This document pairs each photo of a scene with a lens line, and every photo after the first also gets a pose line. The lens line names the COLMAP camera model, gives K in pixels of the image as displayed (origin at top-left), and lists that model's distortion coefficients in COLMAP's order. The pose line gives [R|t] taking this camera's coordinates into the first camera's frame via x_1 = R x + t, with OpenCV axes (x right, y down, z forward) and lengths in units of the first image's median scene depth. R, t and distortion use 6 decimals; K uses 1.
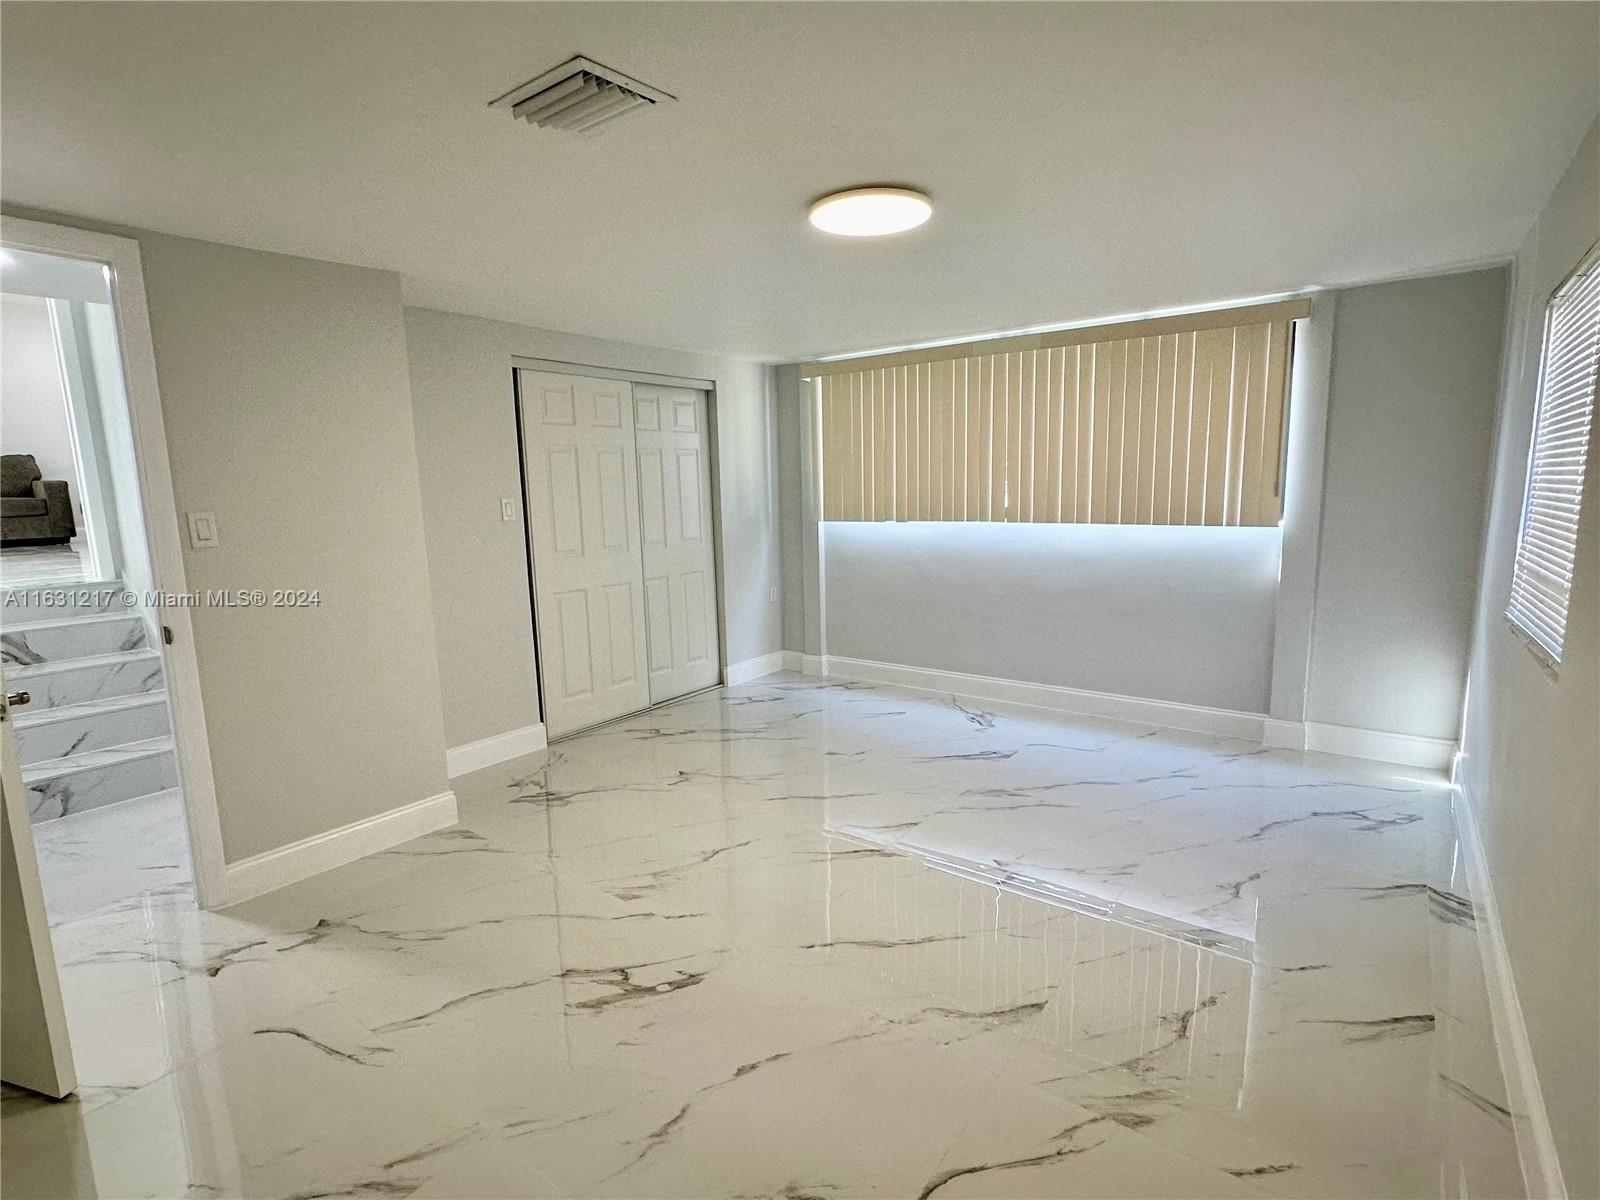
lens RADIAL K [[795.1, 0, 796.2], [0, 795.1, 600.1], [0, 0, 1]] dist [0.000065, -0.000362]
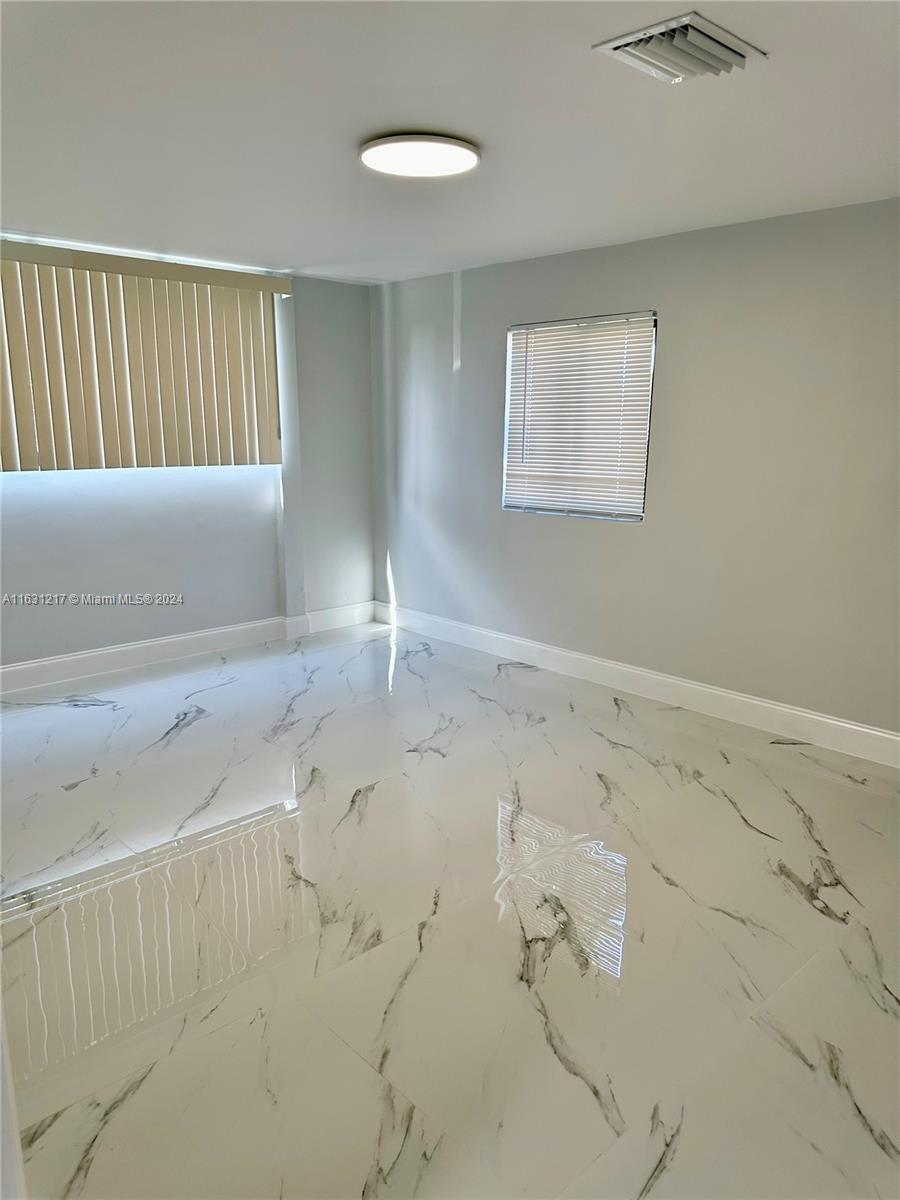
lens RADIAL K [[841.5, 0, 449.9], [0, 841.5, 606.1], [0, 0, 1]] dist [0.115609, -0.185475]
pose [[0.171082, -0.190912, 0.966583, -0.656335], [0.138724, 0.975942, 0.168207, -0.059072], [-0.975442, 0.105311, 0.193450, 0.495313]]
